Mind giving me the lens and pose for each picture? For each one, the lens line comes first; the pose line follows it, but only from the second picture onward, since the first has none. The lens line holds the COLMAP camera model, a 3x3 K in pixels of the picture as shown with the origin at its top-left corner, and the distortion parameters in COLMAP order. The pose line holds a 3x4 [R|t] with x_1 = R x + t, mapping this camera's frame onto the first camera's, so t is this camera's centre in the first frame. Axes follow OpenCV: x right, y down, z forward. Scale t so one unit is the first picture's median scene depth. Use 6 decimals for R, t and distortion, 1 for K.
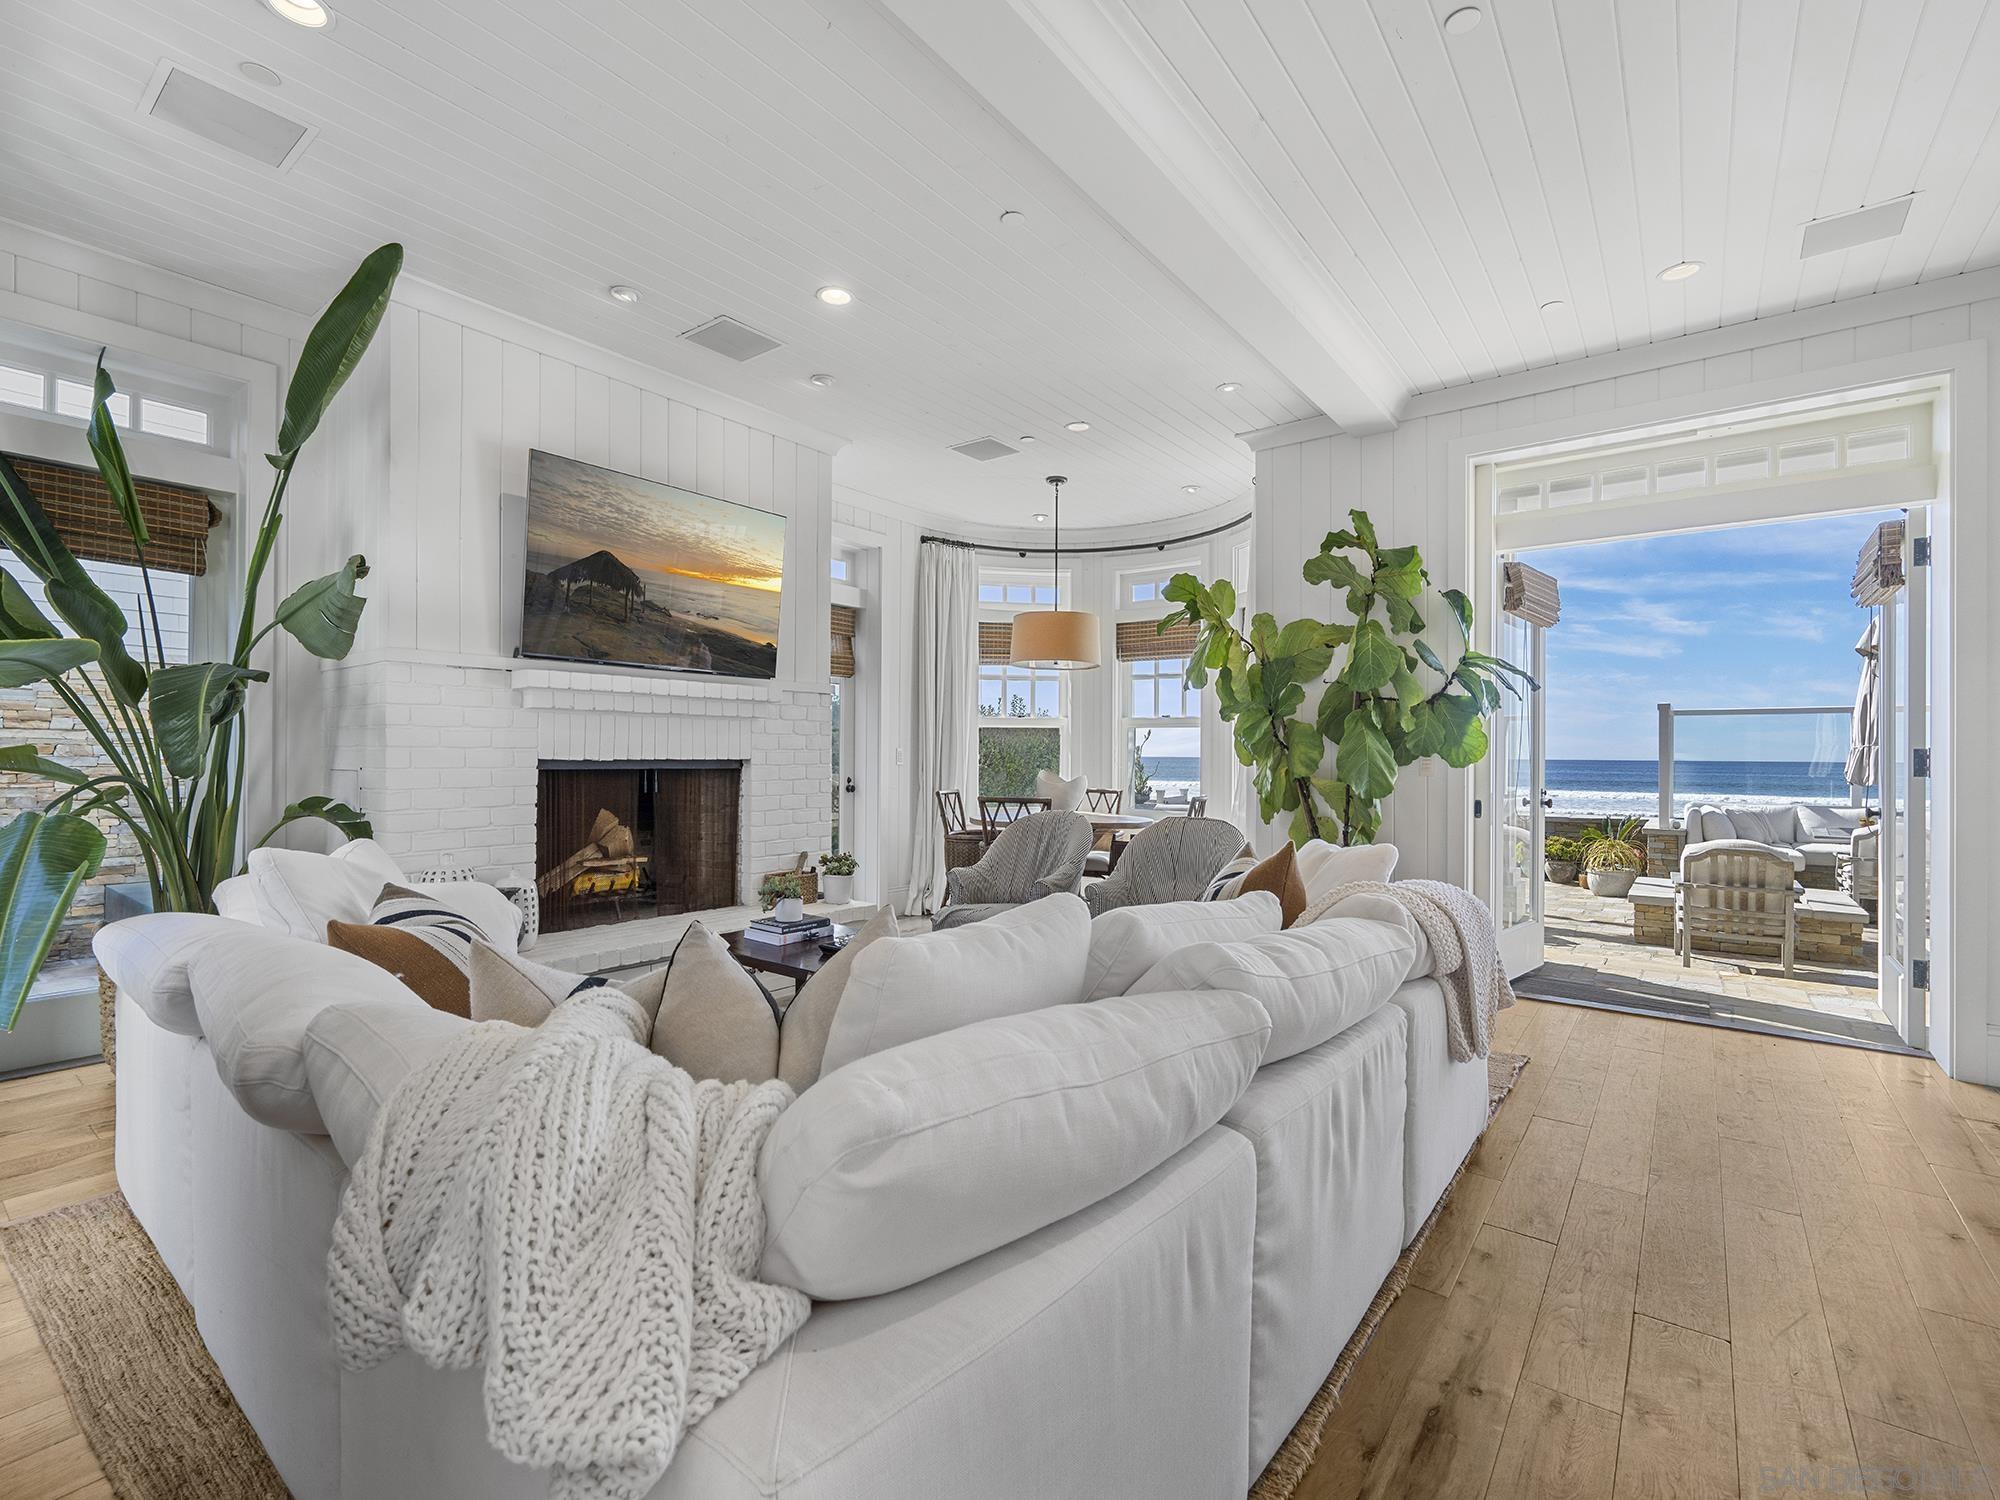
lens RADIAL K [[924.2, 0, 996.1], [0, 924.2, 754.7], [0, 0, 1]] dist [-0.014633, -0.000579]
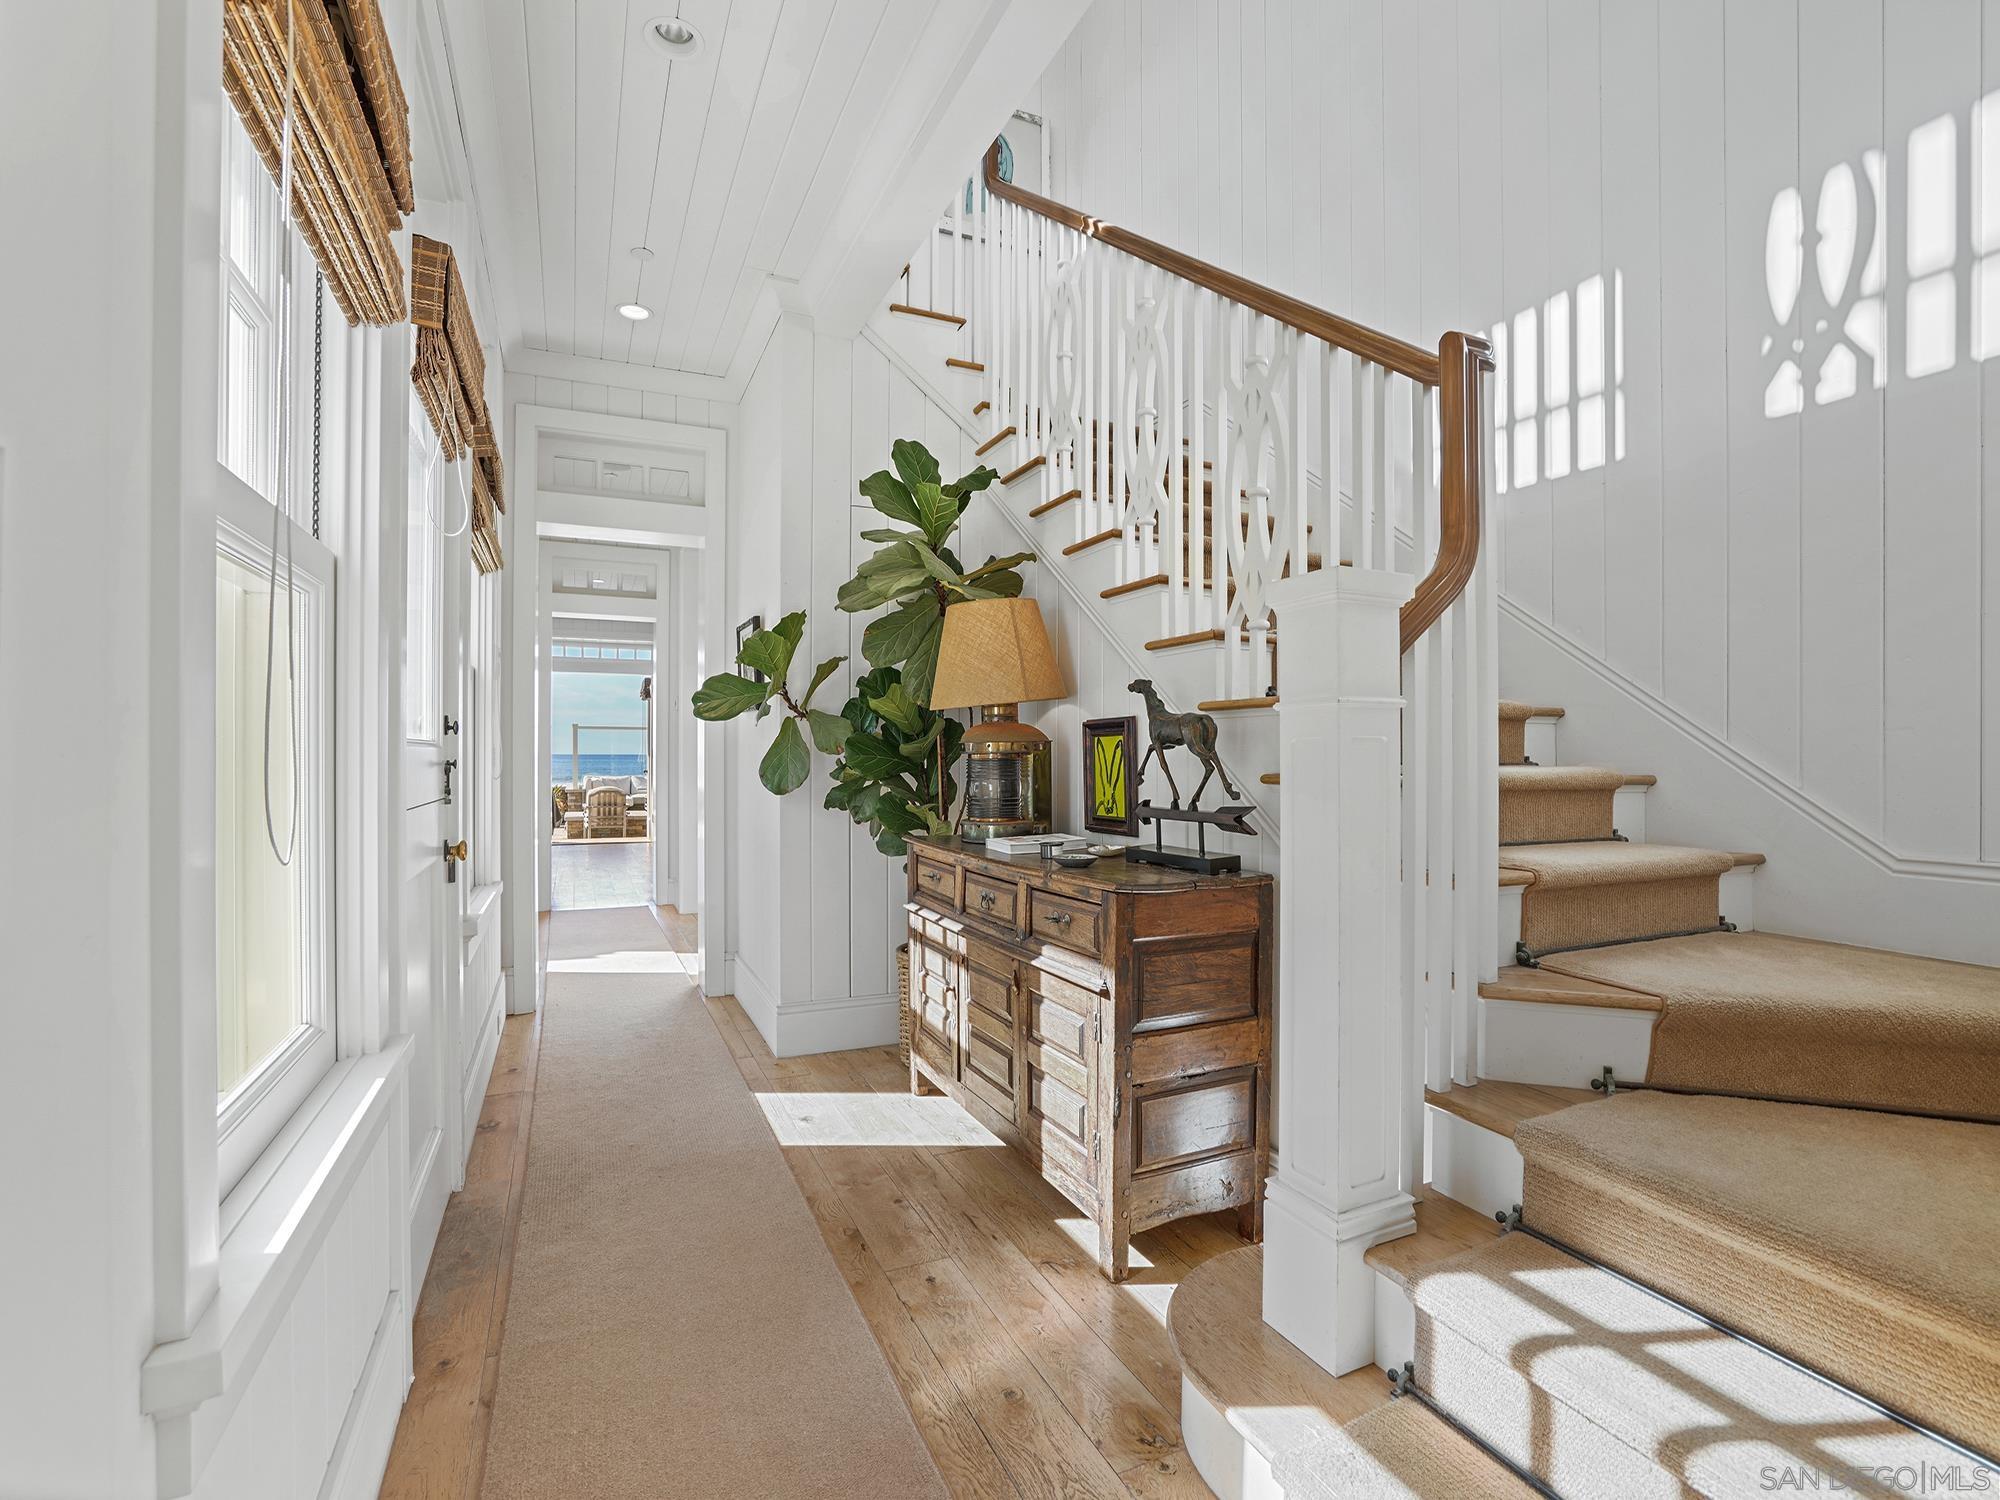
lens RADIAL K [[924.2, 0, 1000.2], [0, 924.2, 749.6], [0, 0, 1]] dist [-0.014633, -0.000579]
pose [[0.477697, -0.001319, 0.878524, -0.994708], [-0.002333, 0.999993, 0.002770, -0.019061], [-0.878522, -0.003373, 0.477691, -1.290428]]
